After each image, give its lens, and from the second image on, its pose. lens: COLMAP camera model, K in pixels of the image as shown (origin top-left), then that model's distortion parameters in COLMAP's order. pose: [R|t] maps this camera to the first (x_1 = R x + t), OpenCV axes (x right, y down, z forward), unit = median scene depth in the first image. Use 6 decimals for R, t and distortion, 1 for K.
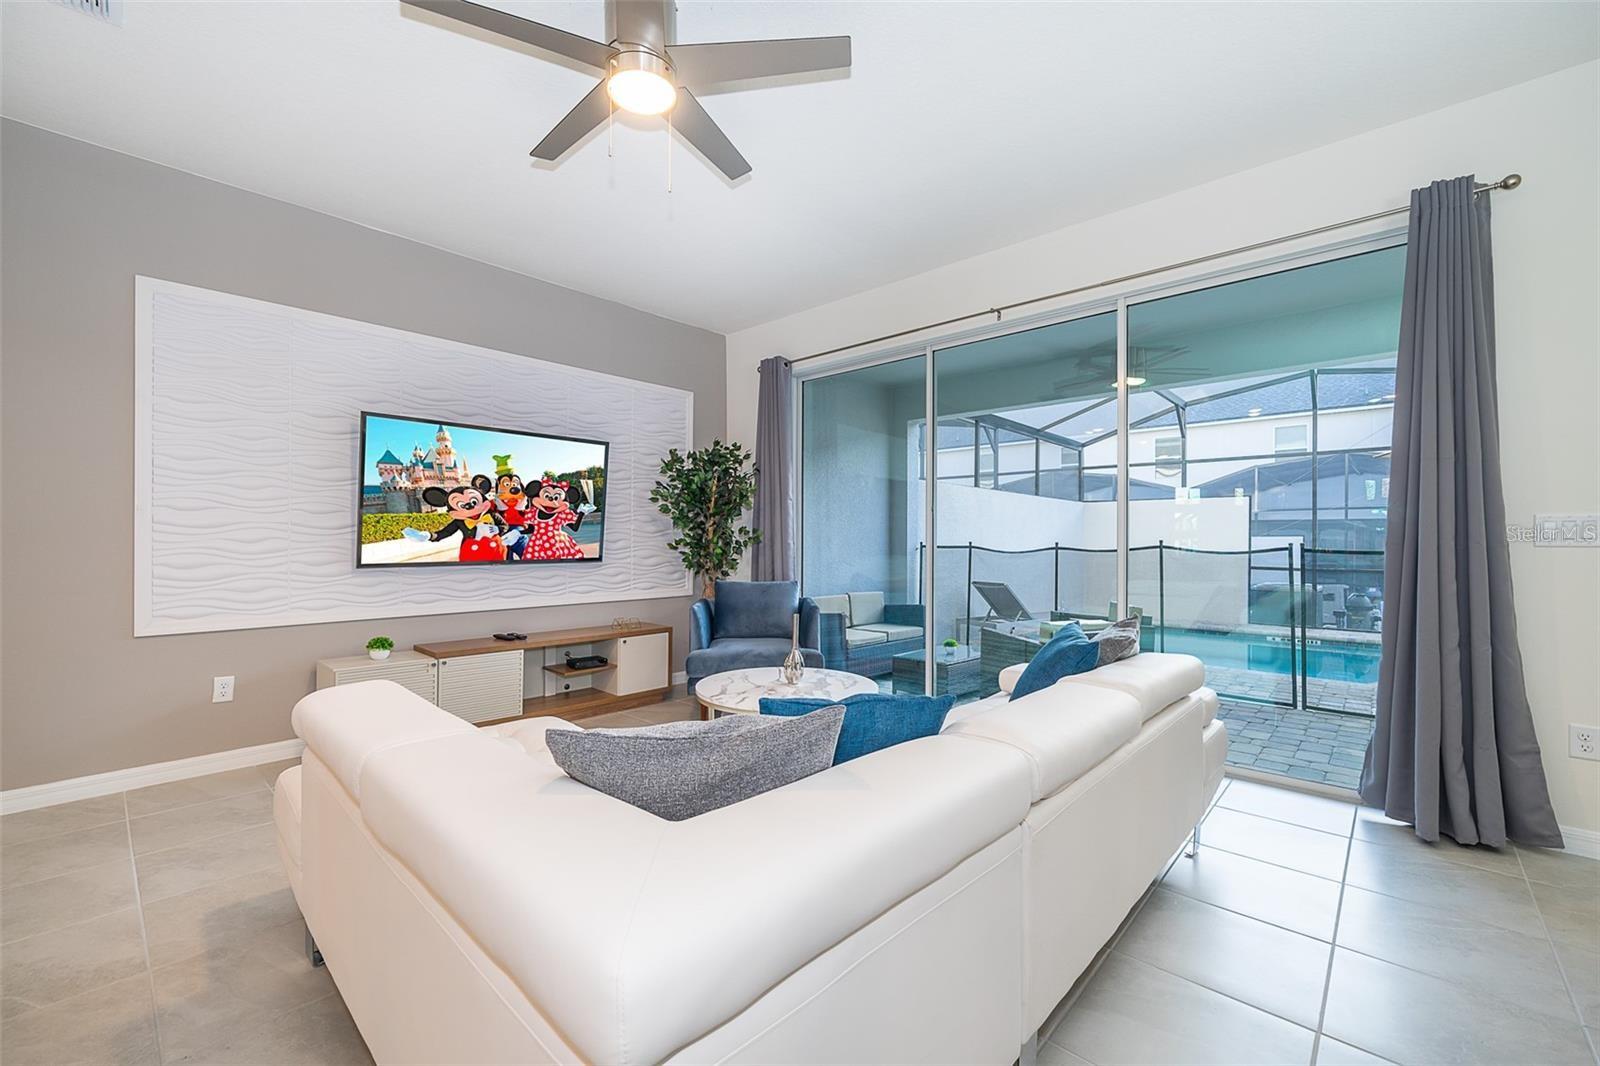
lens RADIAL K [[660.9, 0, 782.5], [0, 660.9, 541.4], [0, 0, 1]] dist [0.001443, 0.000329]
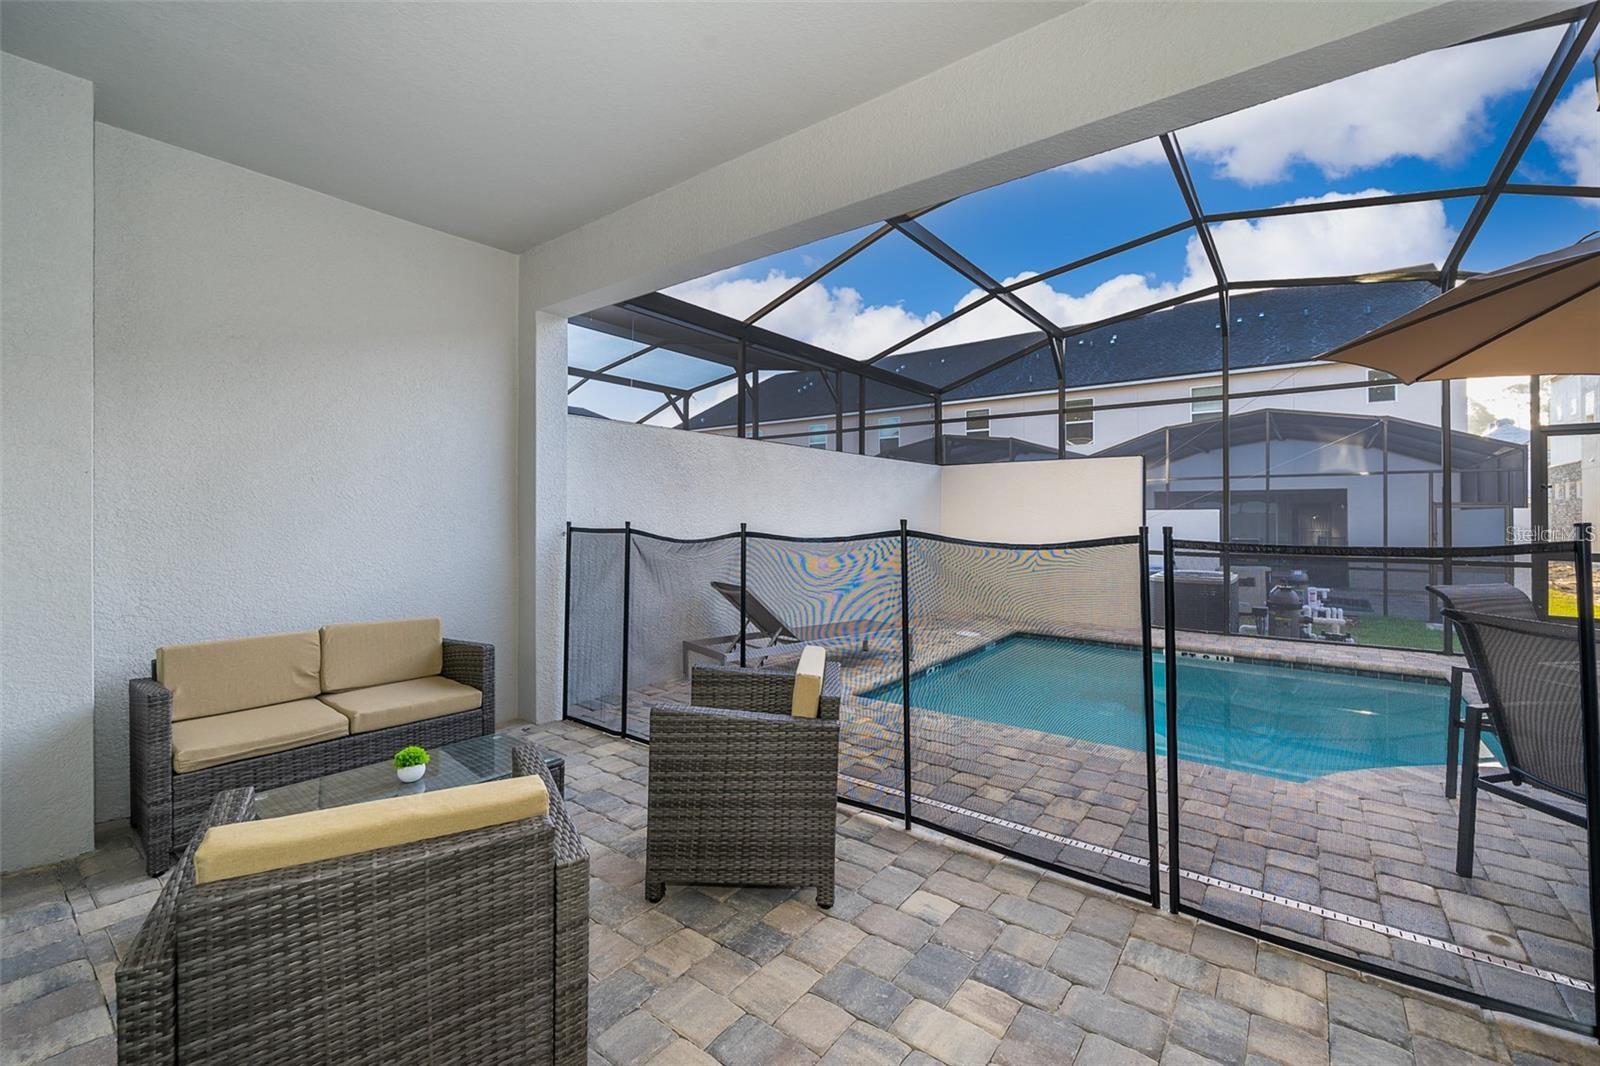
lens RADIAL K [[660.9, 0, 767.4], [0, 660.9, 512.9], [0, 0, 1]] dist [0.001443, 0.000329]
pose [[0.998343, -0.003716, 0.057425, 0.351062], [0.003985, 0.999982, -0.004571, -0.003741], [-0.057407, 0.004792, 0.998339, 0.410035]]
